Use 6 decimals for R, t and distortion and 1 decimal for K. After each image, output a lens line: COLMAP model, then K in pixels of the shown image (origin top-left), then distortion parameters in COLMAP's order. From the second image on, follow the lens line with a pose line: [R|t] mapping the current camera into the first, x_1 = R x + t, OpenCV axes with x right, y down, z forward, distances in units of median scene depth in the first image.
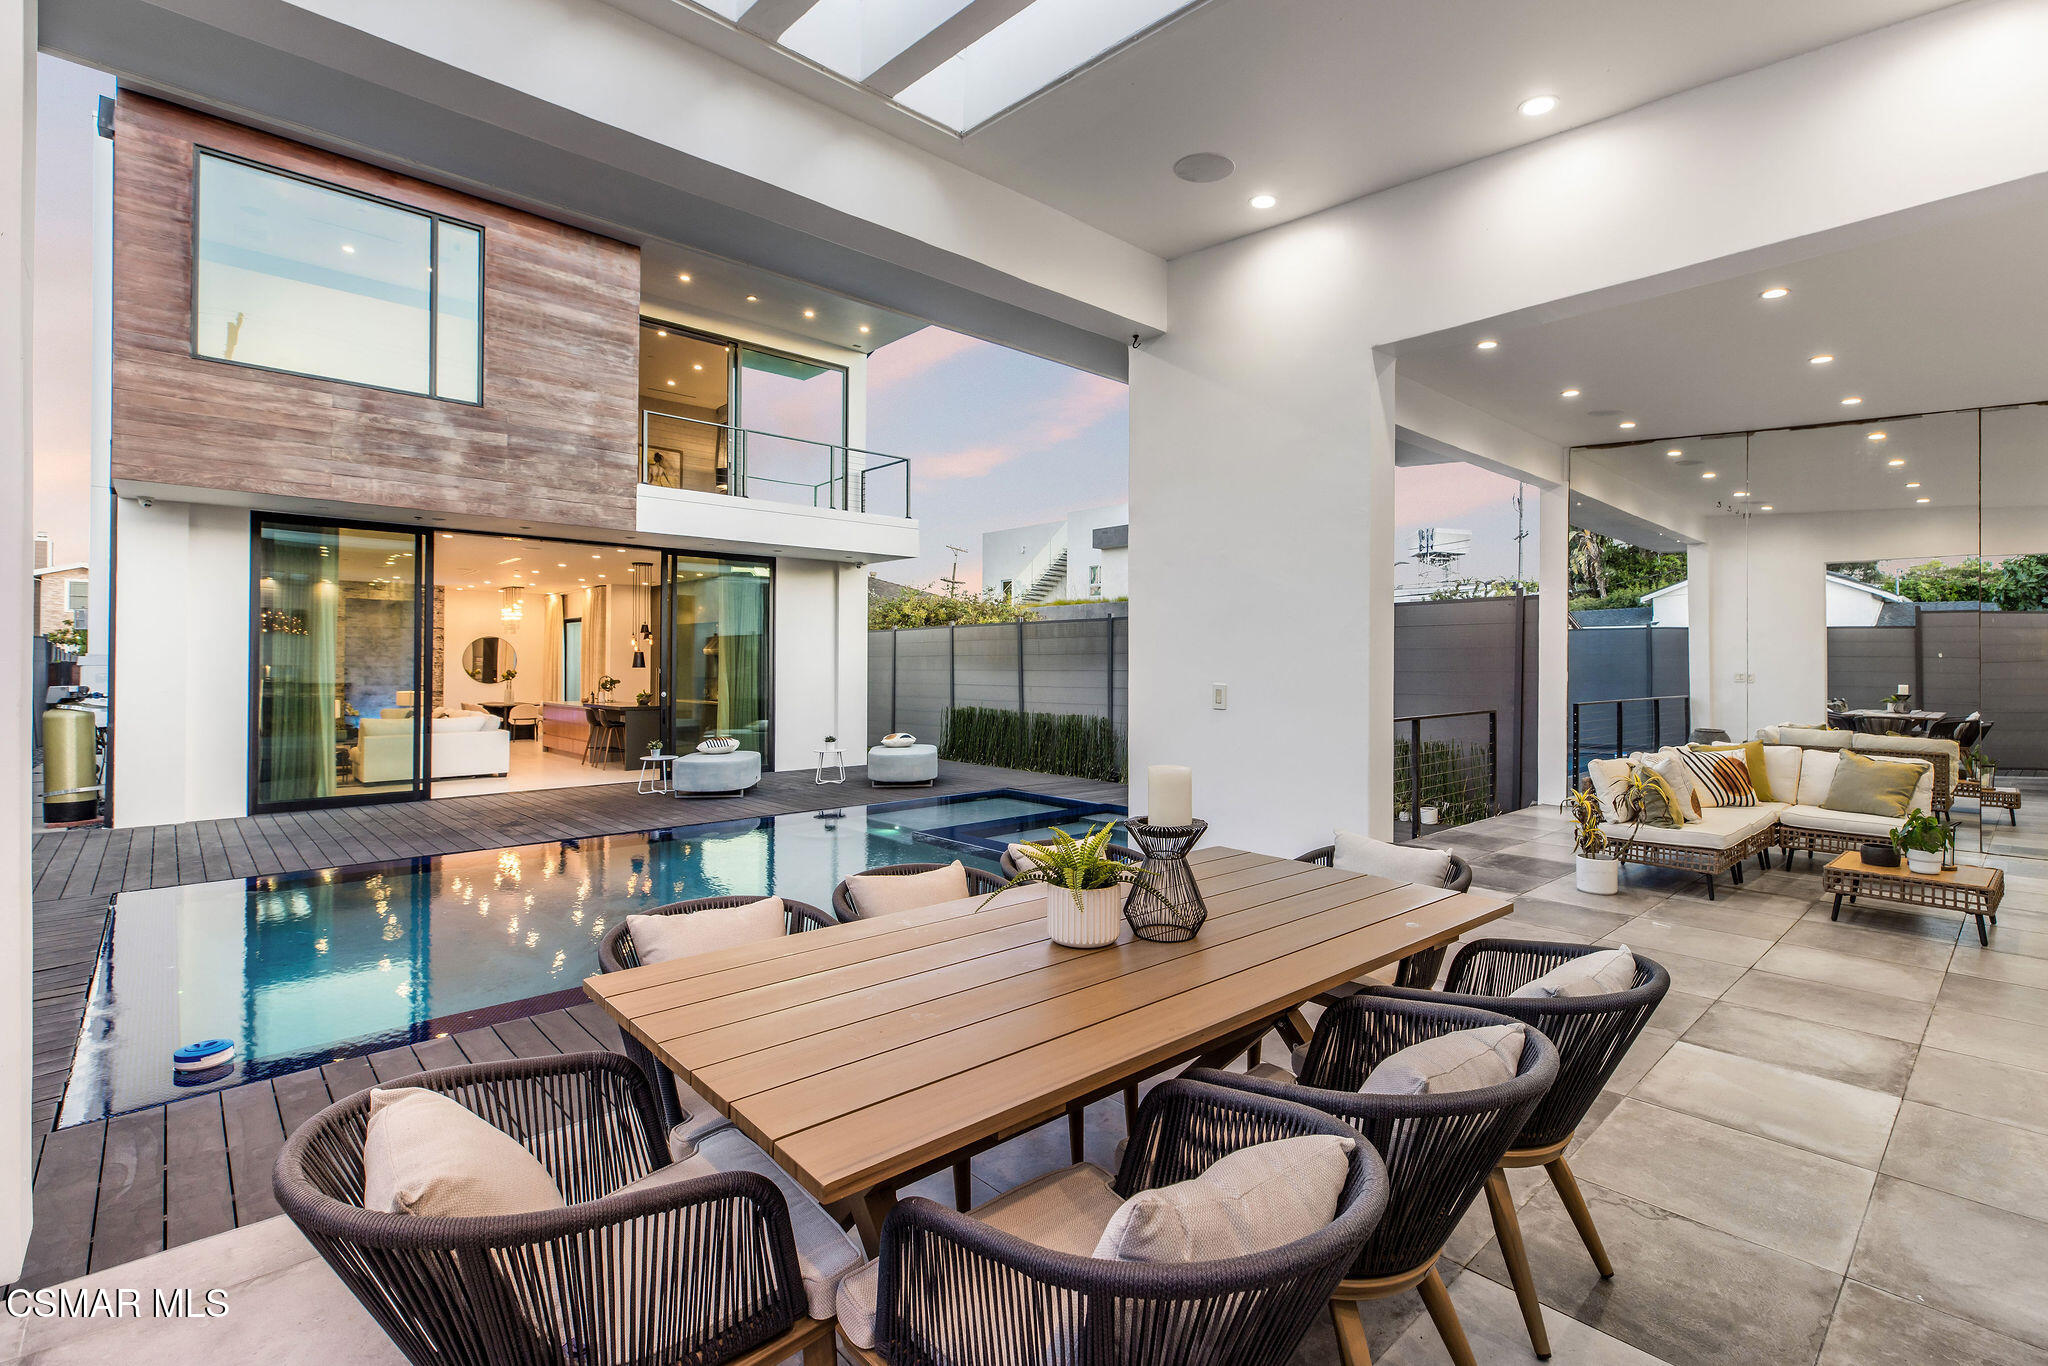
lens RADIAL K [[925.0, 0, 1021.3], [0, 925.0, 669.2], [0, 0, 1]] dist [0.000796, 0.000281]
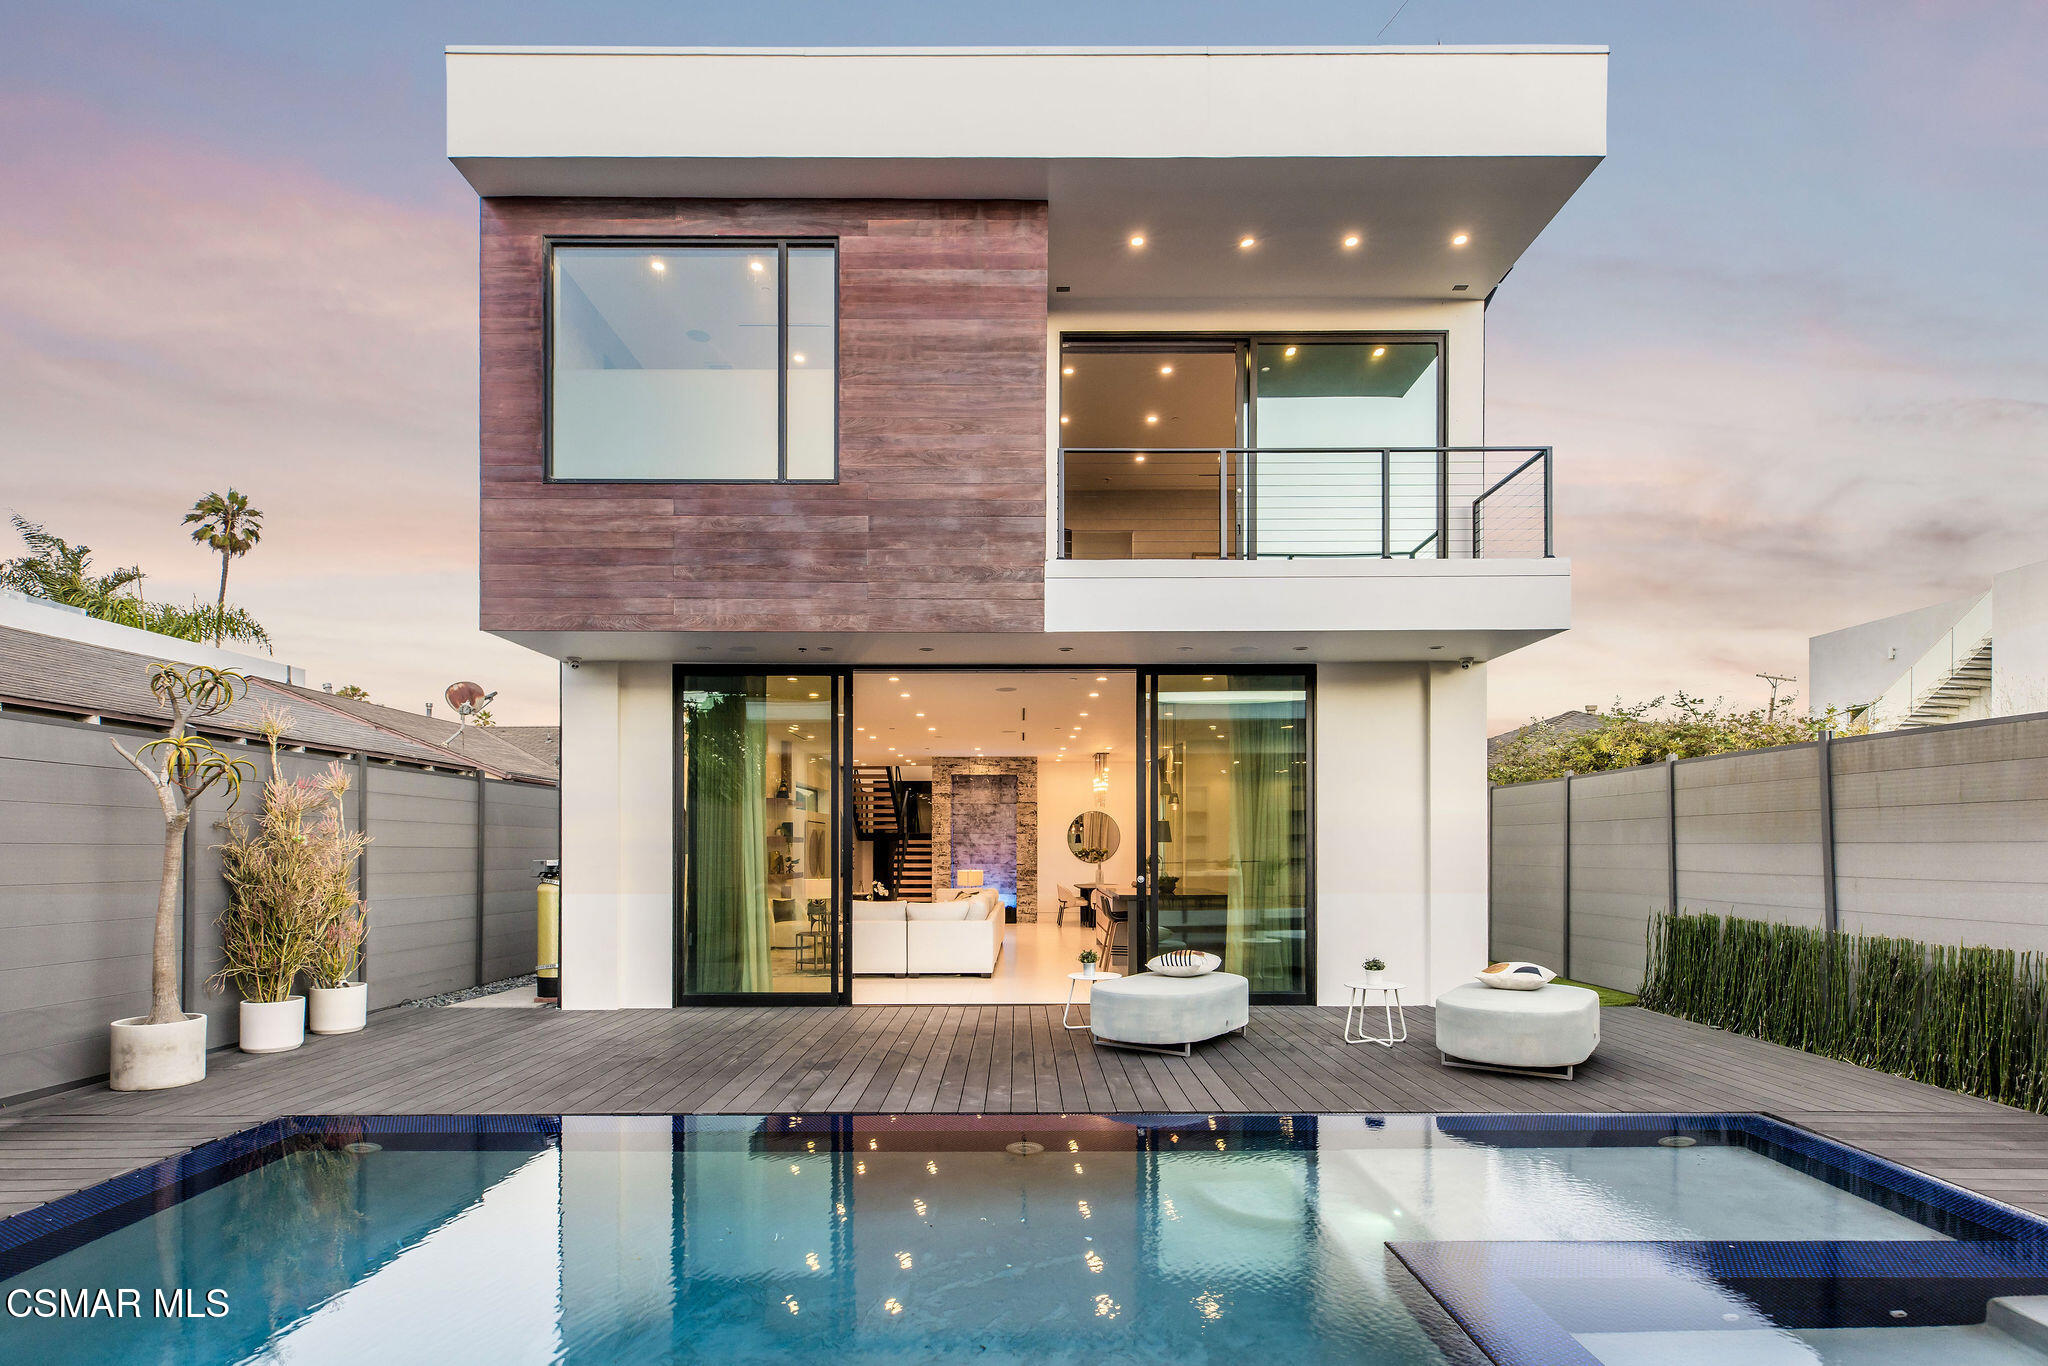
lens RADIAL K [[925.0, 0, 1080.4], [0, 925.0, 844.5], [0, 0, 1]] dist [0.000796, 0.000281]
pose [[0.738800, -0.004753, -0.673908, 0.050787], [-0.000497, 0.999971, -0.007599, 0.008035], [0.673924, 0.005949, 0.738776, 0.571920]]
